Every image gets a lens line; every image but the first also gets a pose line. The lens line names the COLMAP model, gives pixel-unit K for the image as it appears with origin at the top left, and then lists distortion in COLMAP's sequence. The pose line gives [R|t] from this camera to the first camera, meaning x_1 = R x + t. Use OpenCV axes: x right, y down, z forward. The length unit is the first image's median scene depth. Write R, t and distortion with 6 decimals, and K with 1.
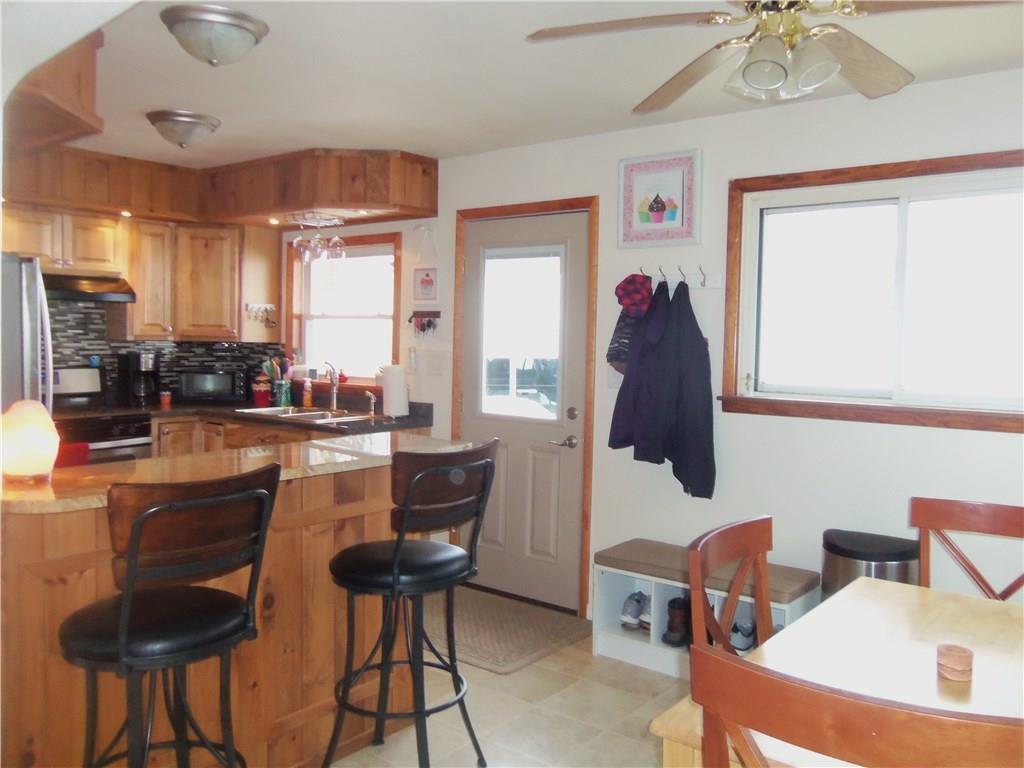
lens RADIAL K [[857.0, 0, 512.0], [0, 857.0, 384.0], [0, 0, 1]] dist [-0.004400, -0.006274]
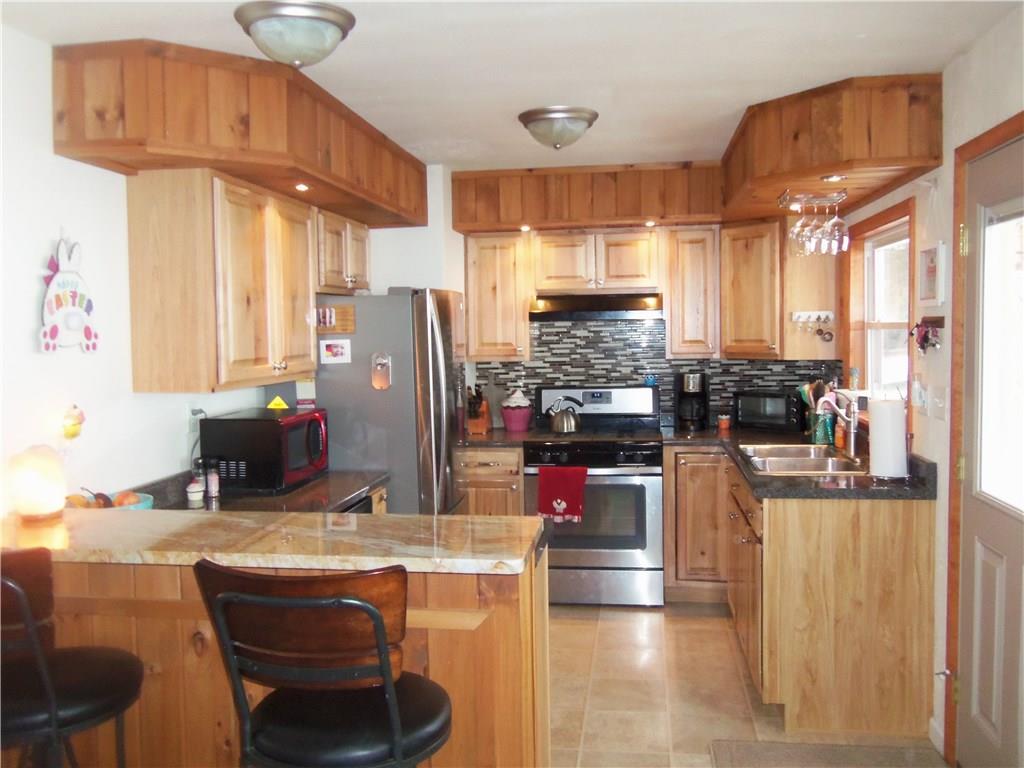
lens RADIAL K [[857.0, 0, 512.0], [0, 857.0, 384.0], [0, 0, 1]] dist [-0.004400, -0.006274]
pose [[0.520924, 0.025465, -0.853223, 0.256458], [-0.022032, 0.999623, 0.016383, -0.035358], [0.853318, 0.010263, 0.521289, 0.370199]]
